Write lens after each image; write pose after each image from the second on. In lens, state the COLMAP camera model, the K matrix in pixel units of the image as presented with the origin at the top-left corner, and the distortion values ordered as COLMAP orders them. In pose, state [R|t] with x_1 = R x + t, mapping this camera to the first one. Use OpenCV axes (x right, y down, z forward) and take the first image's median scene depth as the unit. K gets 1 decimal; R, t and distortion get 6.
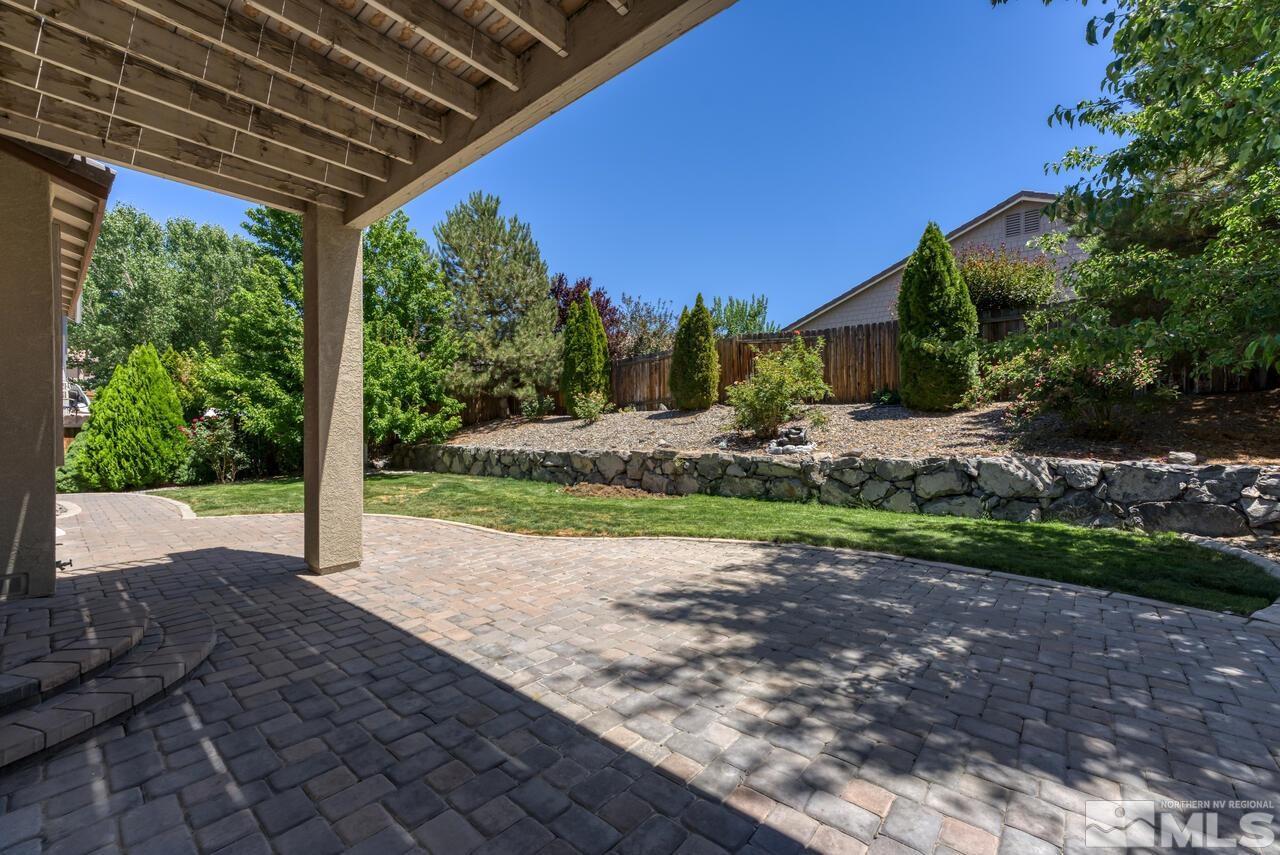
lens RADIAL K [[514.8, 0, 637.8], [0, 514.8, 430.8], [0, 0, 1]] dist [0.000007, -0.000168]
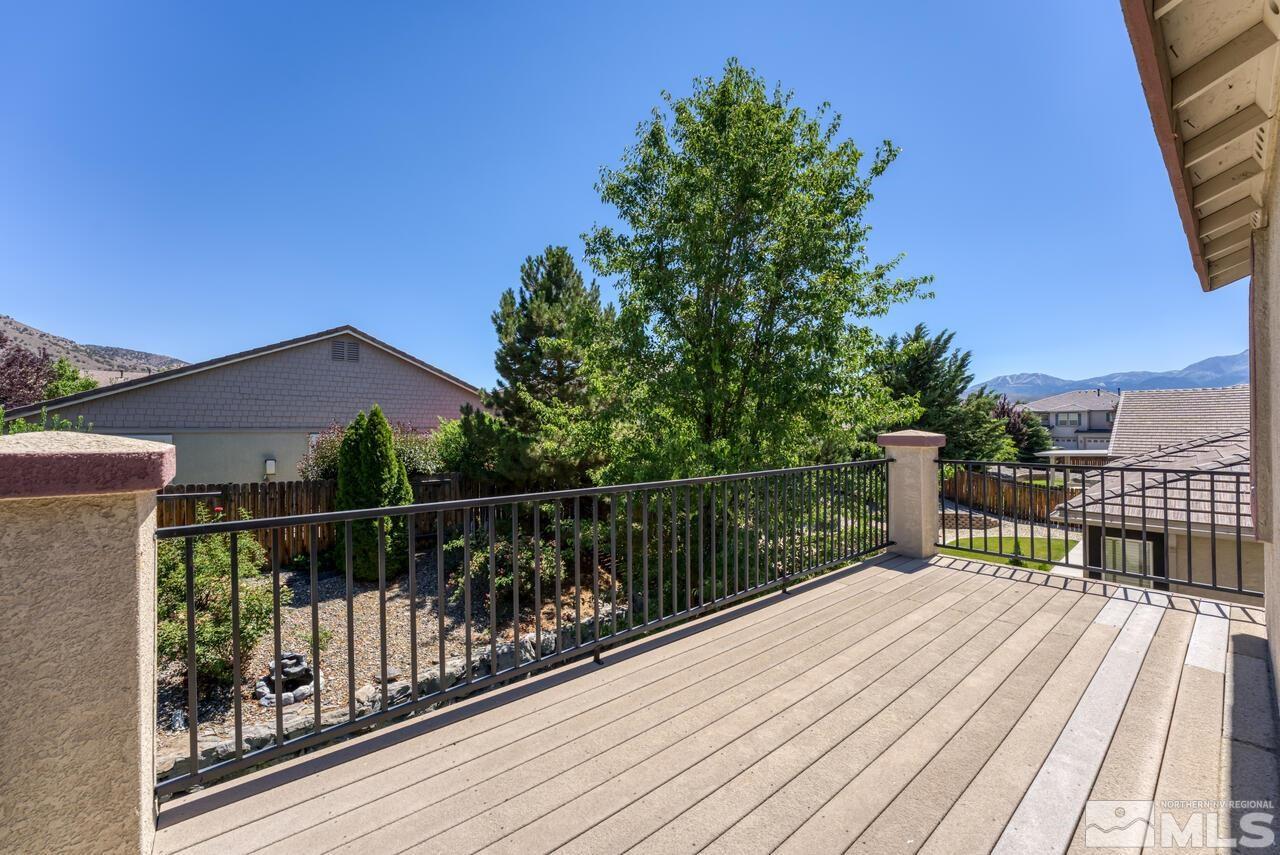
lens RADIAL K [[514.8, 0, 636.5], [0, 514.8, 432.7], [0, 0, 1]] dist [0.000007, -0.000168]
pose [[0.170028, 0.005141, 0.985426, -0.317804], [0.002719, 0.999980, -0.005686, -0.275228], [-0.985435, 0.003647, 0.170011, 0.230616]]
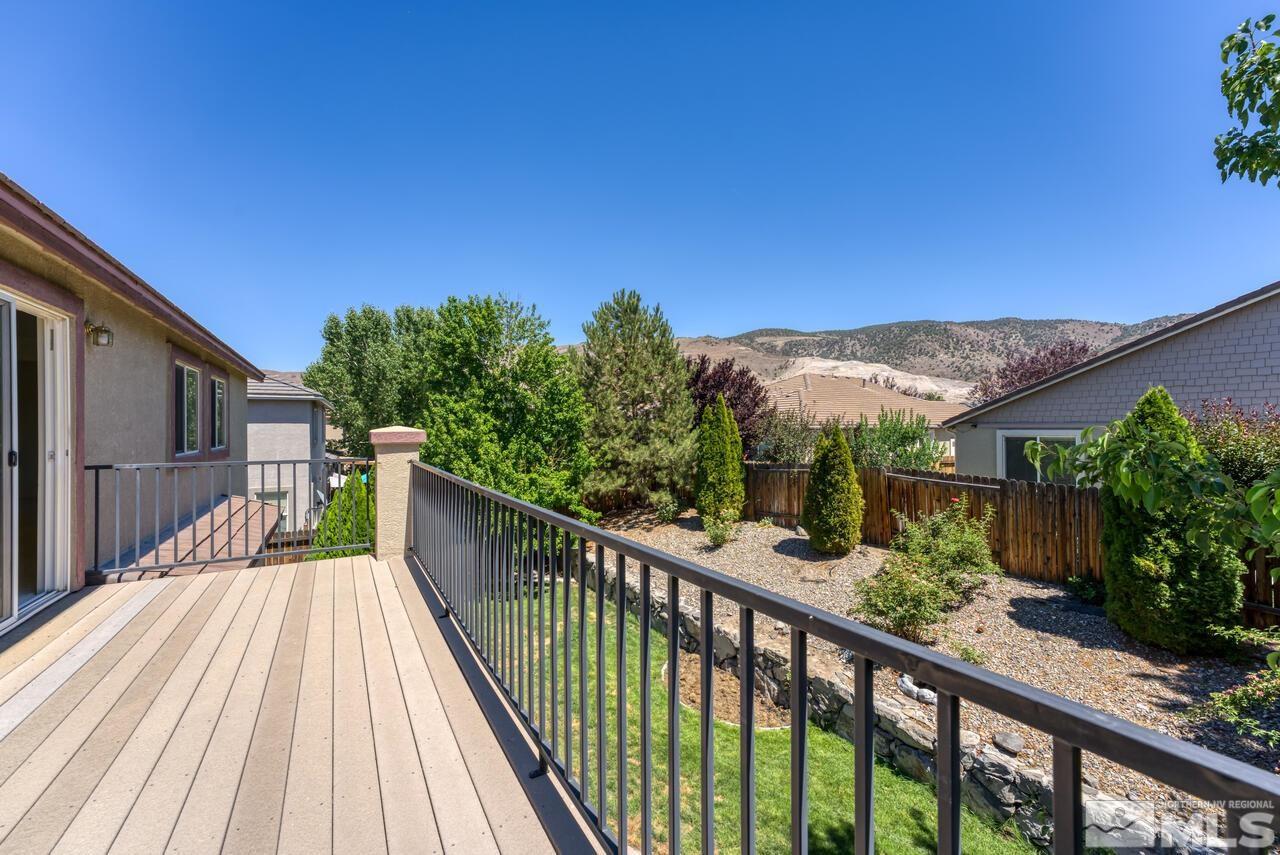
lens RADIAL K [[514.8, 0, 637.3], [0, 514.8, 421.4], [0, 0, 1]] dist [0.000007, -0.000168]
pose [[0.944311, 0.002520, -0.329044, 0.093338], [-0.005879, 0.999940, -0.009212, -0.281763], [0.329001, 0.010634, 0.944270, 0.051942]]
